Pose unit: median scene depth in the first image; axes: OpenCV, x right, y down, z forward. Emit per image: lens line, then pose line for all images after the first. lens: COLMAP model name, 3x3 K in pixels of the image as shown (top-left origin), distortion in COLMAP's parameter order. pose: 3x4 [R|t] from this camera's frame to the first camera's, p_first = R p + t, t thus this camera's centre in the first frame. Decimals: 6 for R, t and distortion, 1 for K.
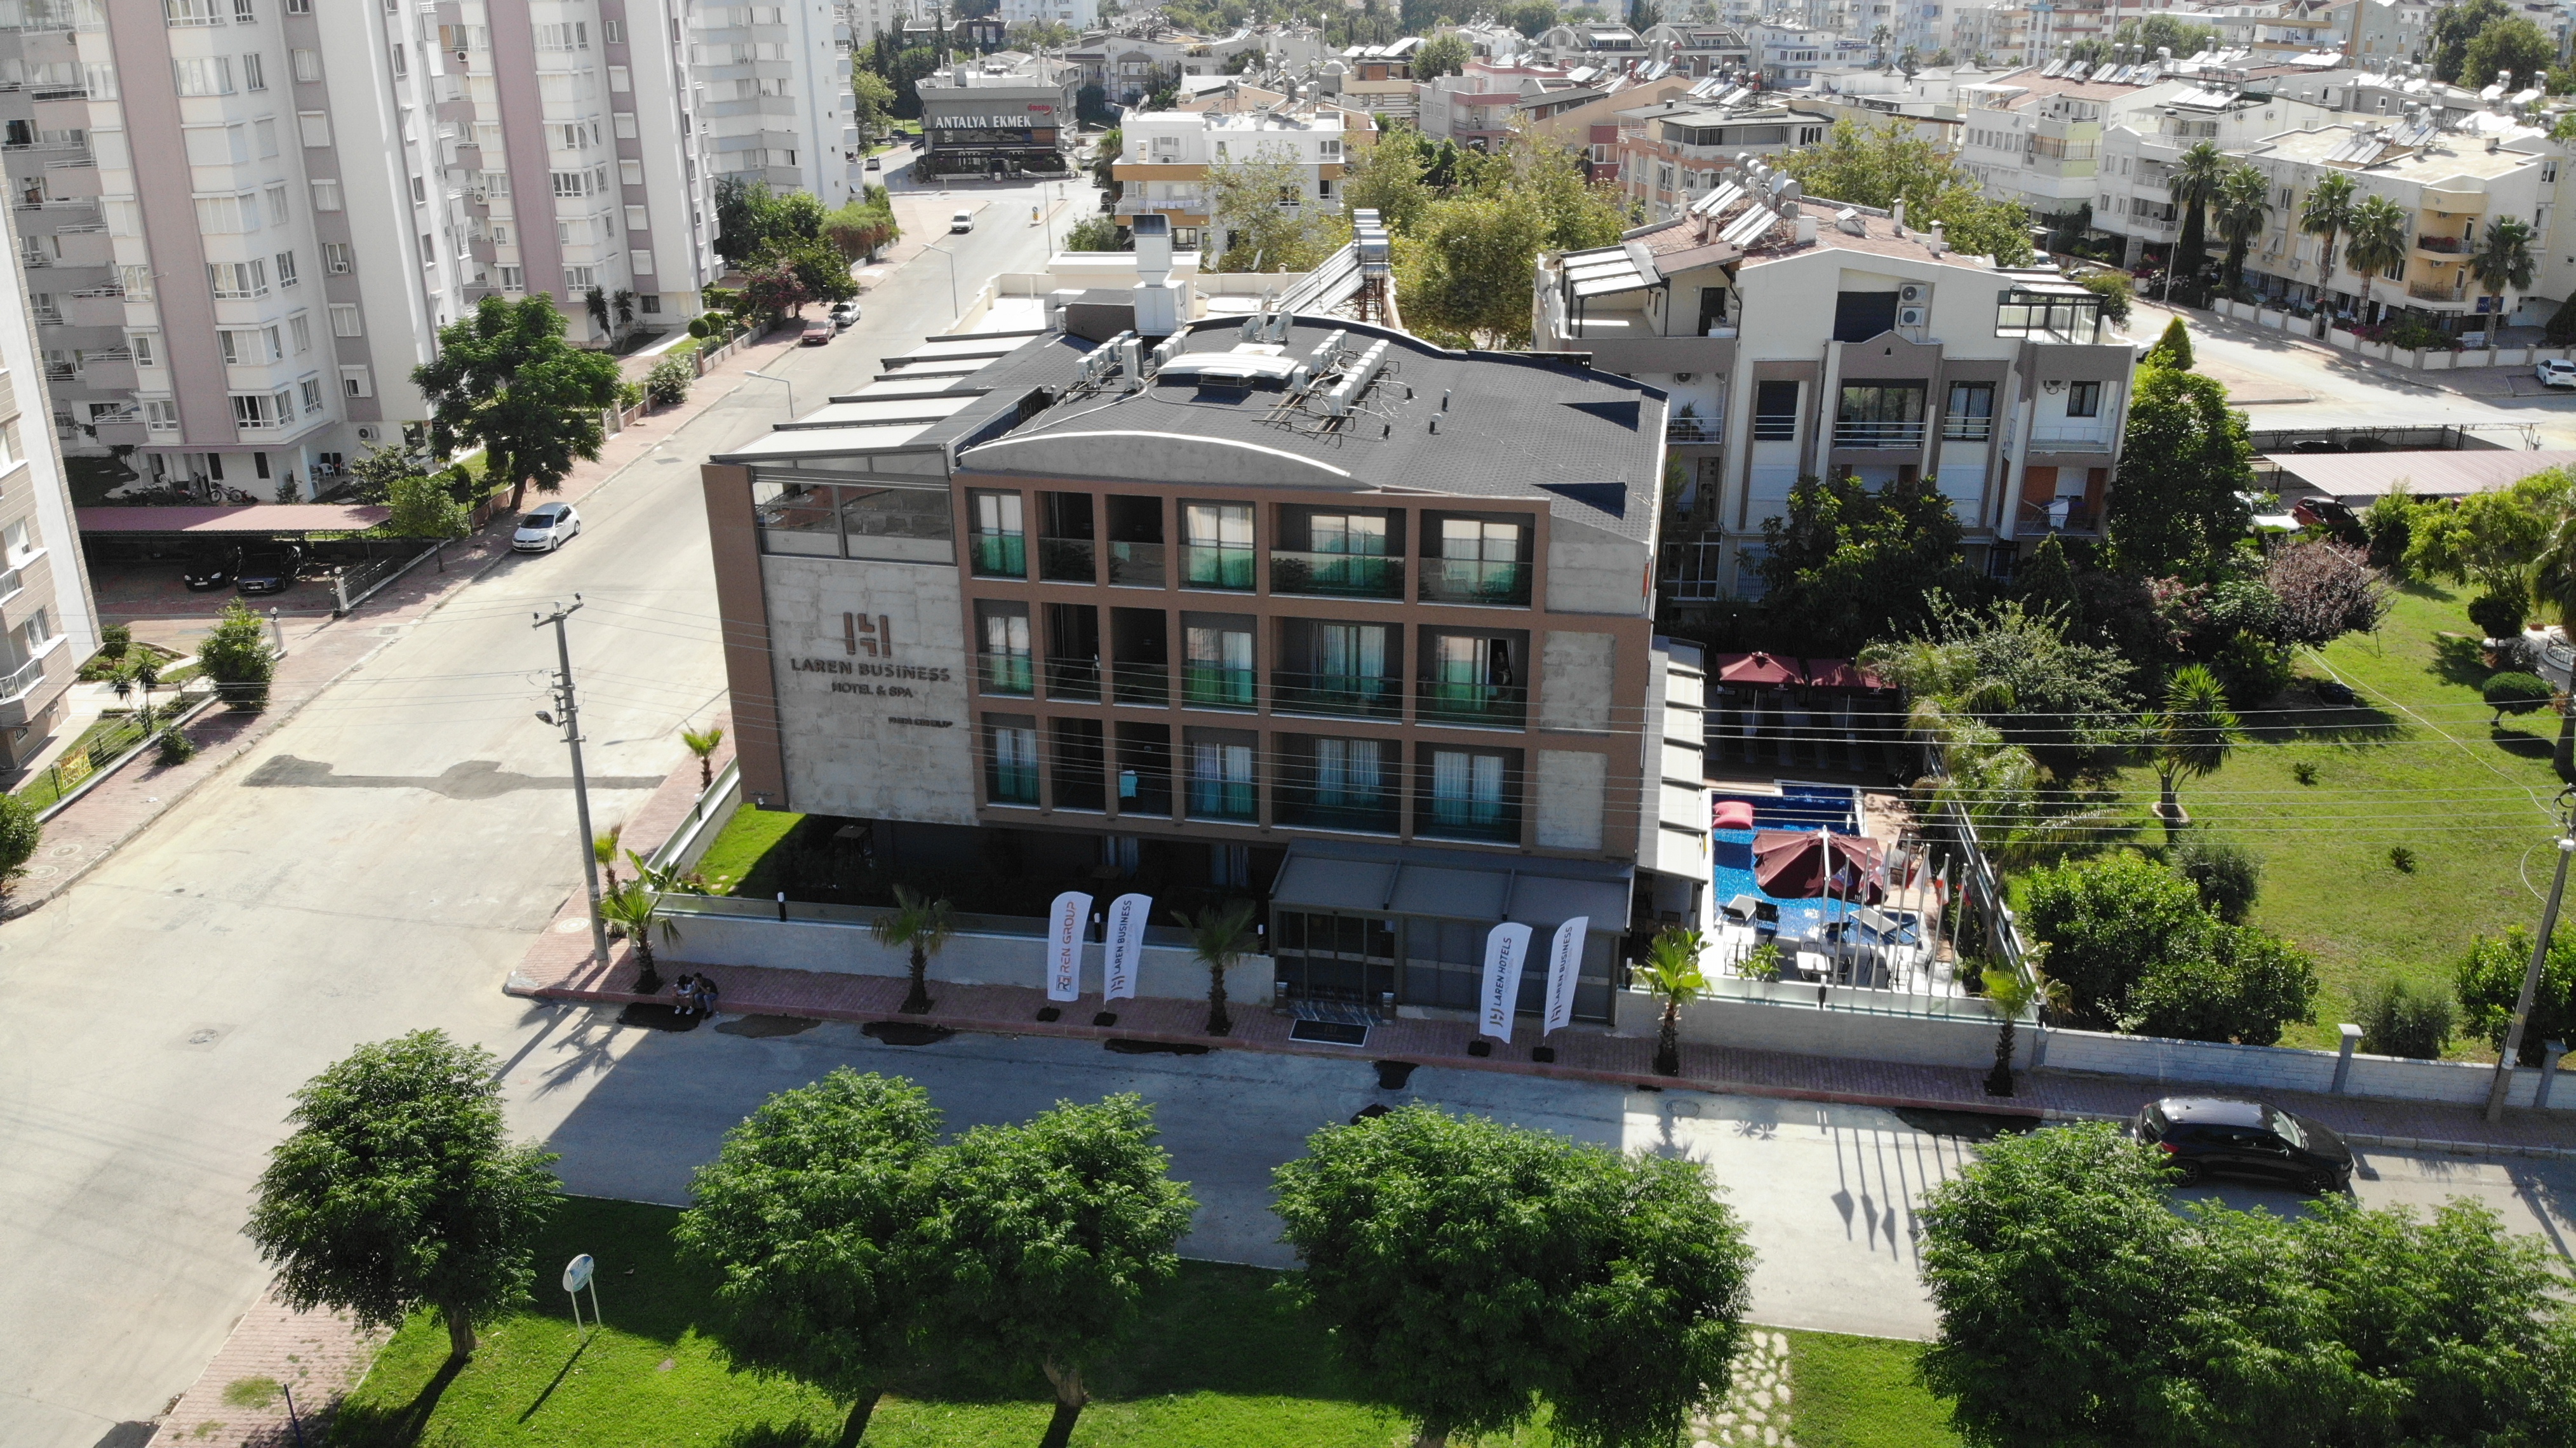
lens RADIAL K [[1881.4, 0, 1294.8], [0, 1881.4, 719.1], [0, 0, 1]] dist [0.057238, -0.166577]
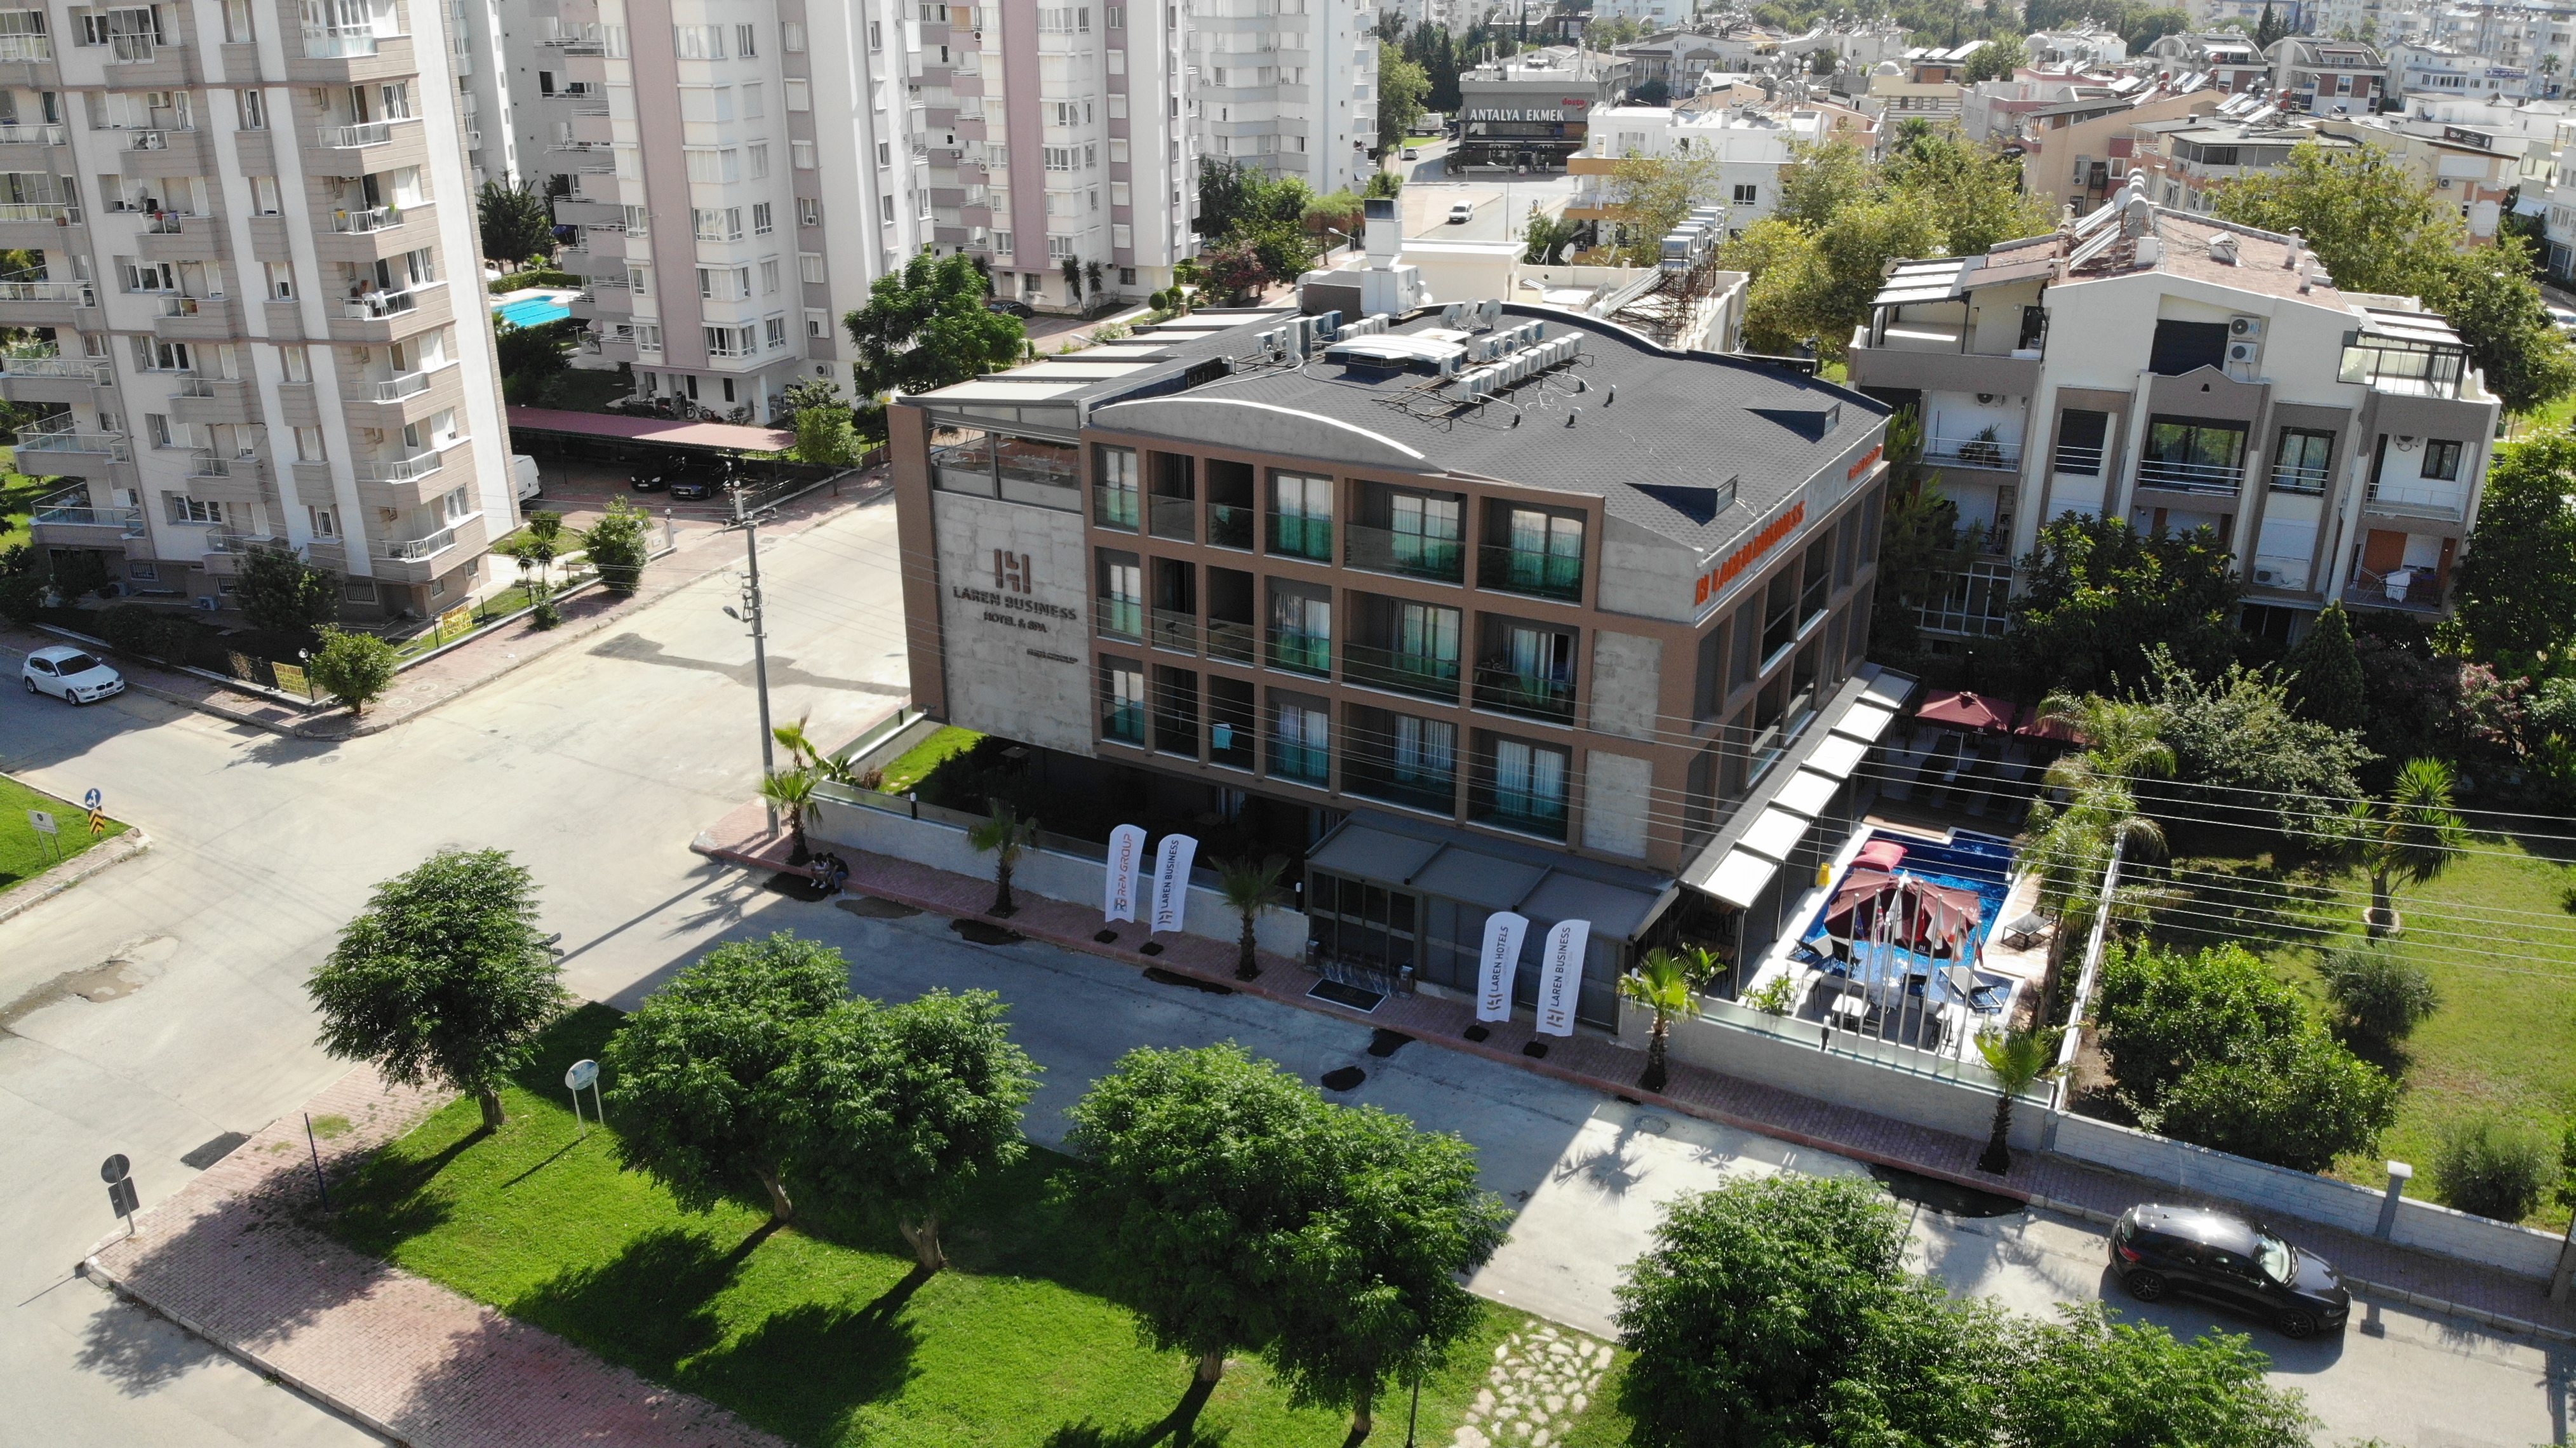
lens RADIAL K [[1881.4, 0, 1298.2], [0, 1881.4, 725.3], [0, 0, 1]] dist [0.057238, -0.166577]
pose [[0.951198, 0.121637, -0.283596, 0.224295], [-0.120334, 0.992488, 0.022078, 0.000271], [0.284151, 0.013126, 0.958690, 0.002828]]
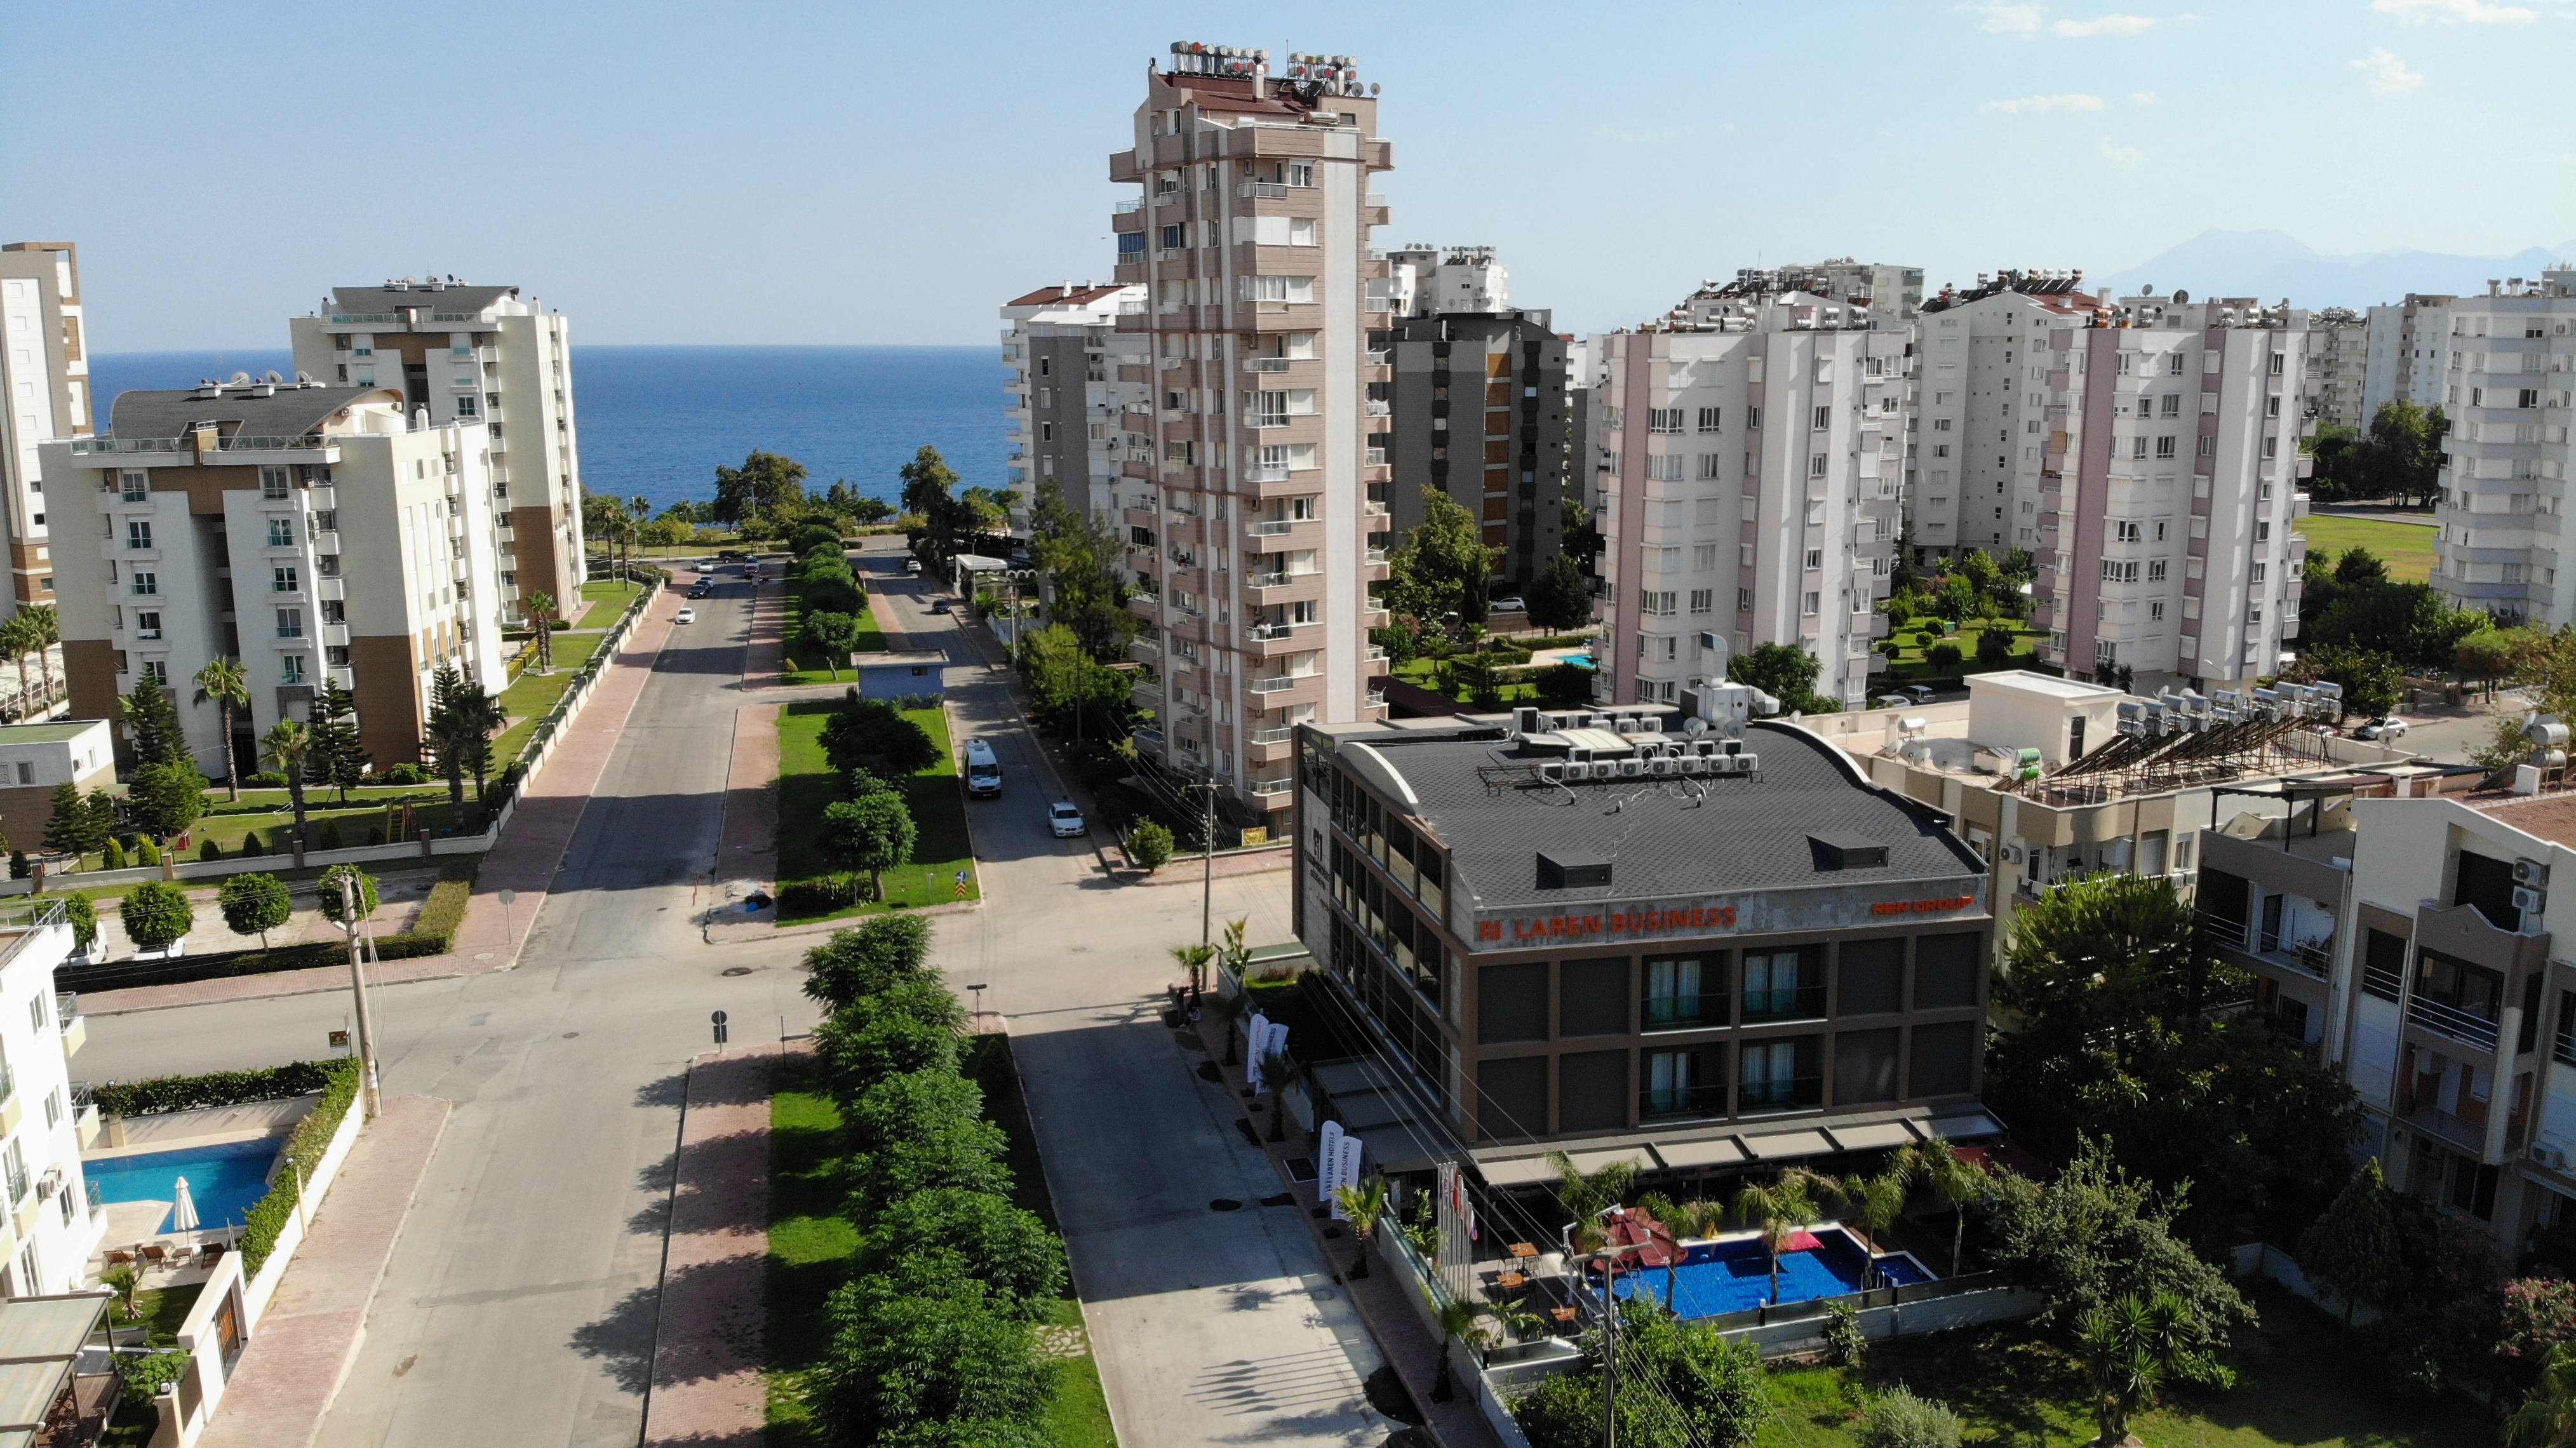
lens RADIAL K [[1881.4, 0, 1287.3], [0, 1881.4, 731.1], [0, 0, 1]] dist [0.057238, -0.166577]
pose [[0.412357, 0.188796, -0.891245, 1.057842], [-0.332621, 0.941955, 0.045643, -0.181162], [0.848130, 0.277625, 0.451219, 0.197992]]
